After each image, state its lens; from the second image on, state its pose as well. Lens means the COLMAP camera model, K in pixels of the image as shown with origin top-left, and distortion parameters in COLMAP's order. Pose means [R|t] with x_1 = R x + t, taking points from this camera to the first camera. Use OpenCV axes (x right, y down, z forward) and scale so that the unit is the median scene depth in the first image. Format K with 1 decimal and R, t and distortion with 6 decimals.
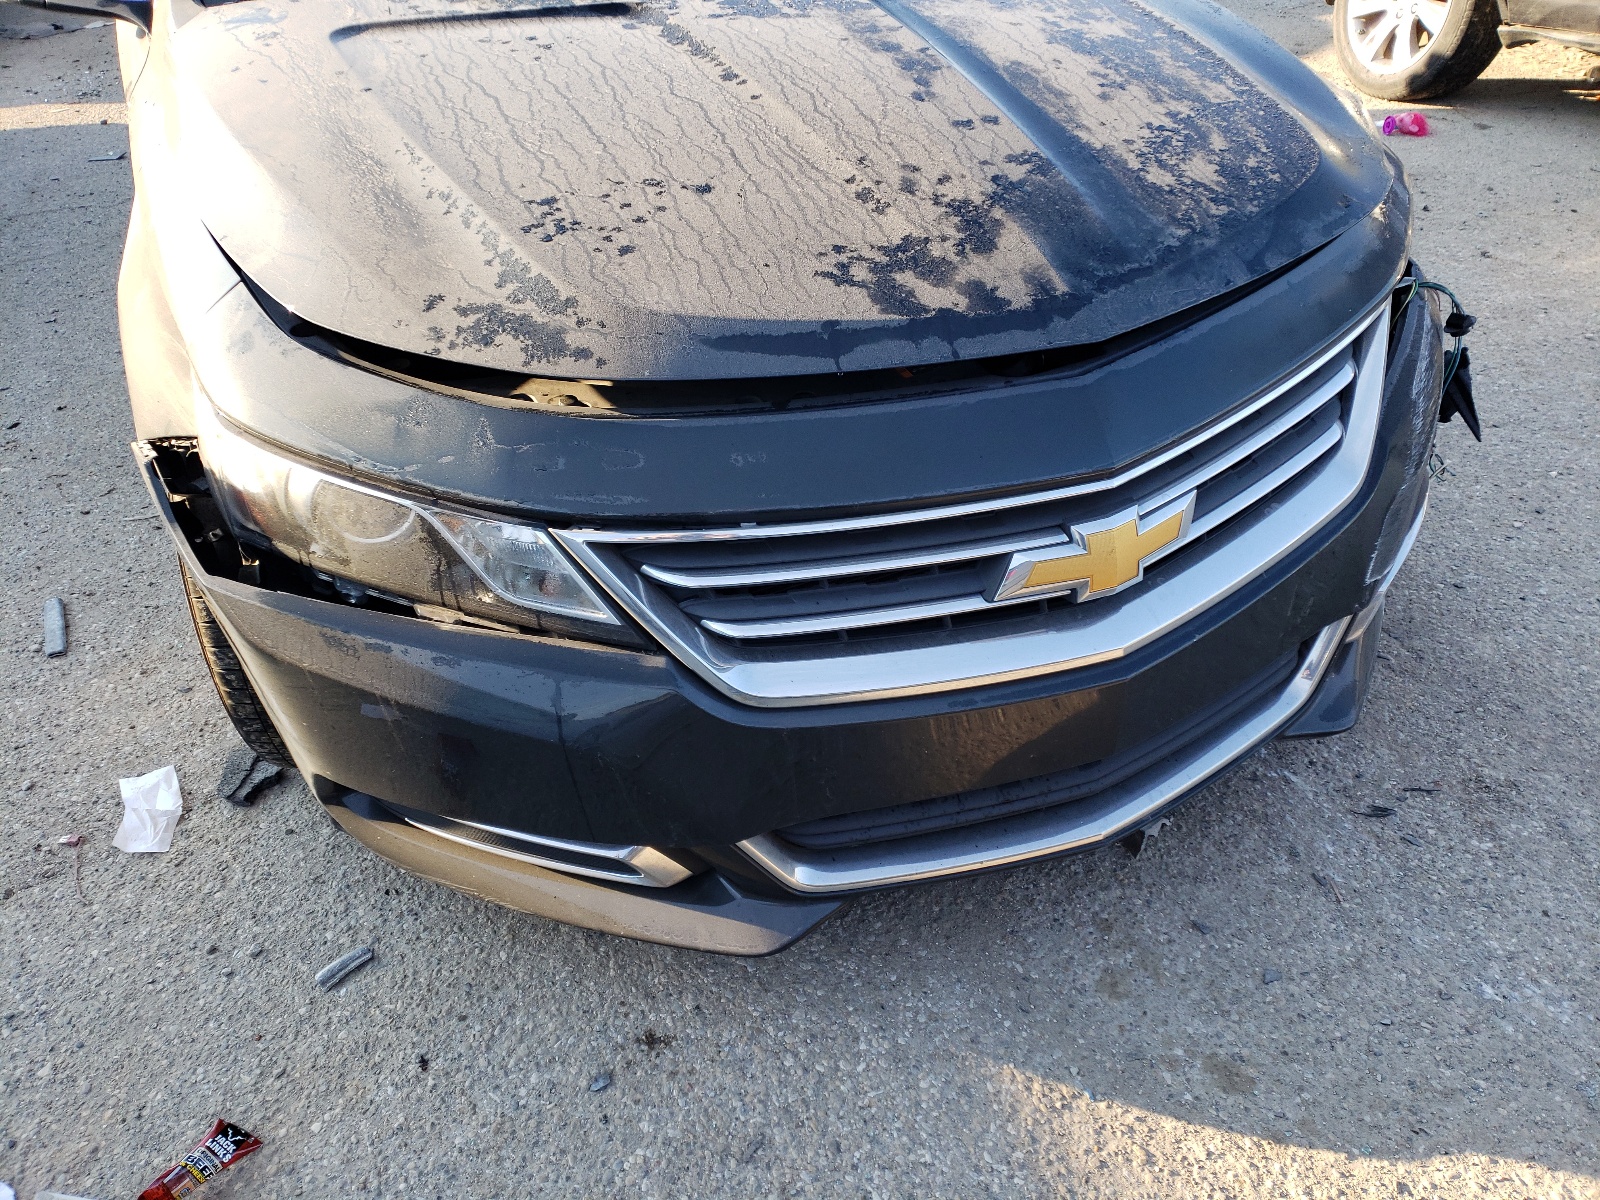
lens RADIAL K [[1240.6, 0, 800.0], [0, 1240.6, 600.0], [0, 0, 1]] dist [0.055197, -0.034244]
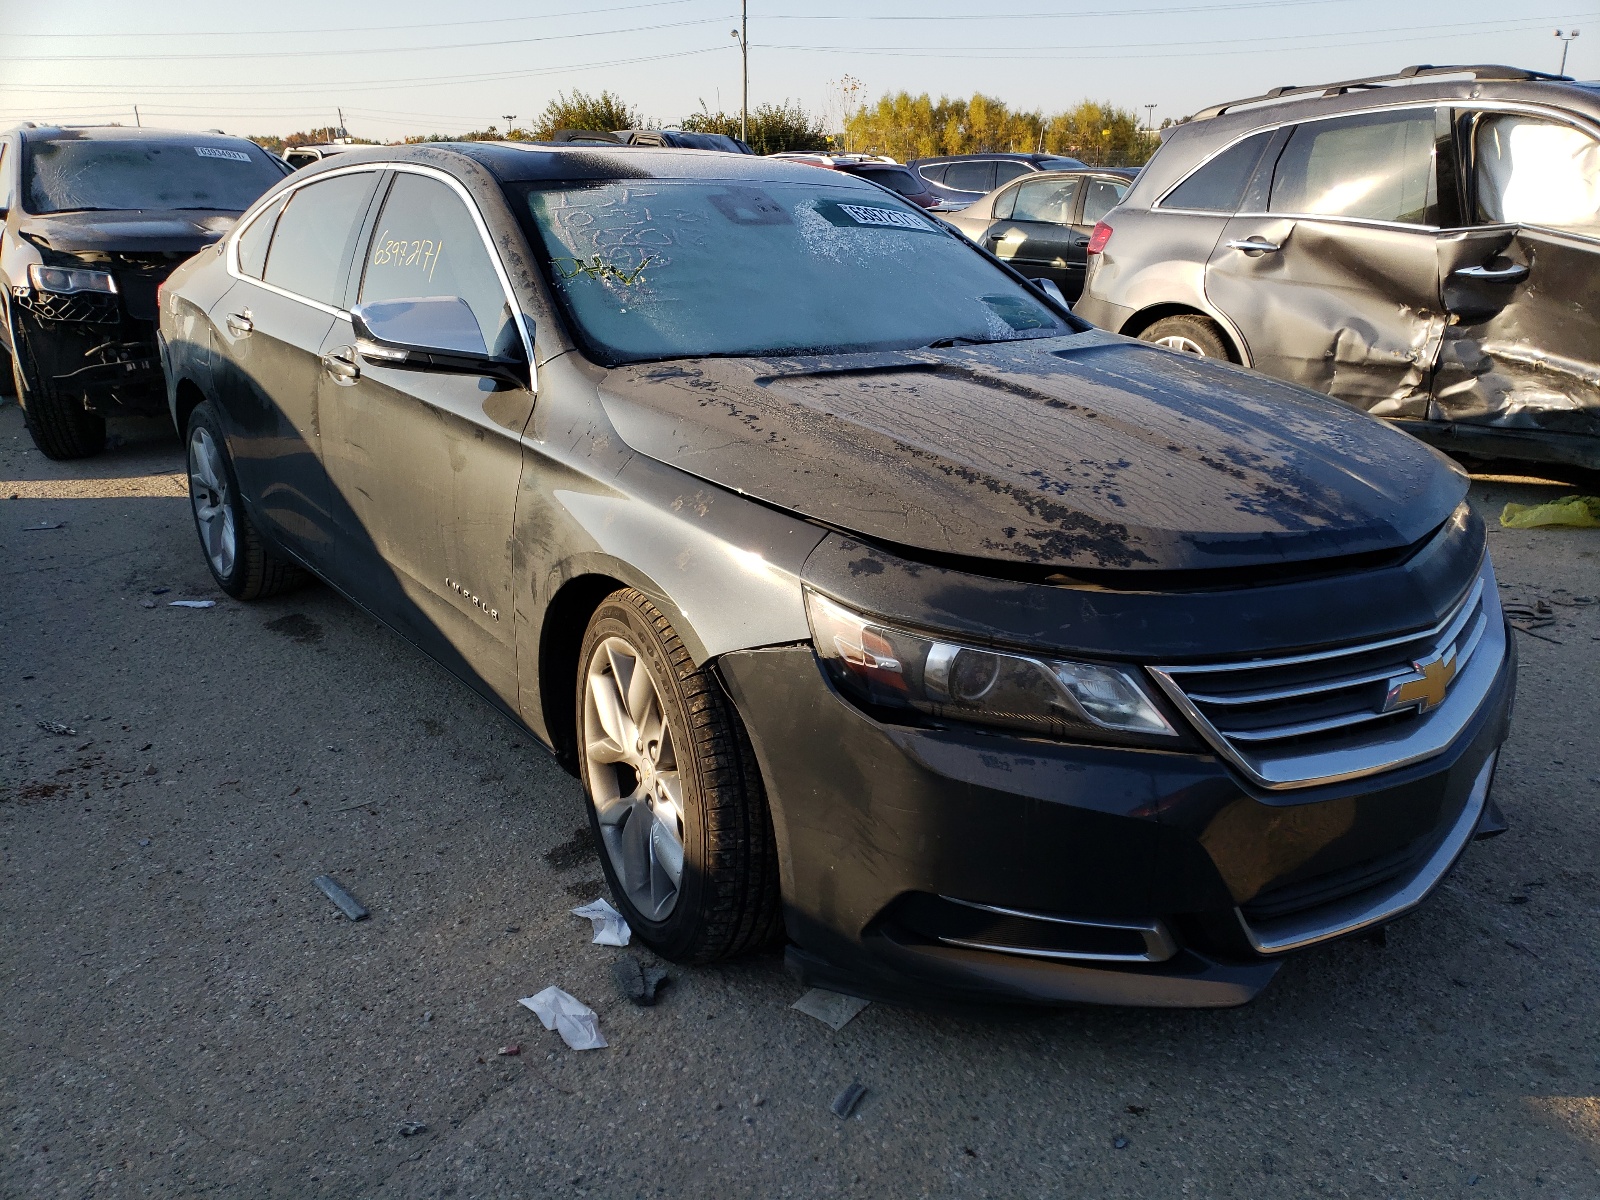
lens RADIAL K [[1240.6, 0, 800.0], [0, 1240.6, 600.0], [0, 0, 1]] dist [0.055197, -0.034244]
pose [[0.967172, -0.032172, 0.252080, -0.906503], [0.104209, 0.954925, -0.277954, 0.220929], [-0.231775, 0.295098, 0.926929, -0.280253]]
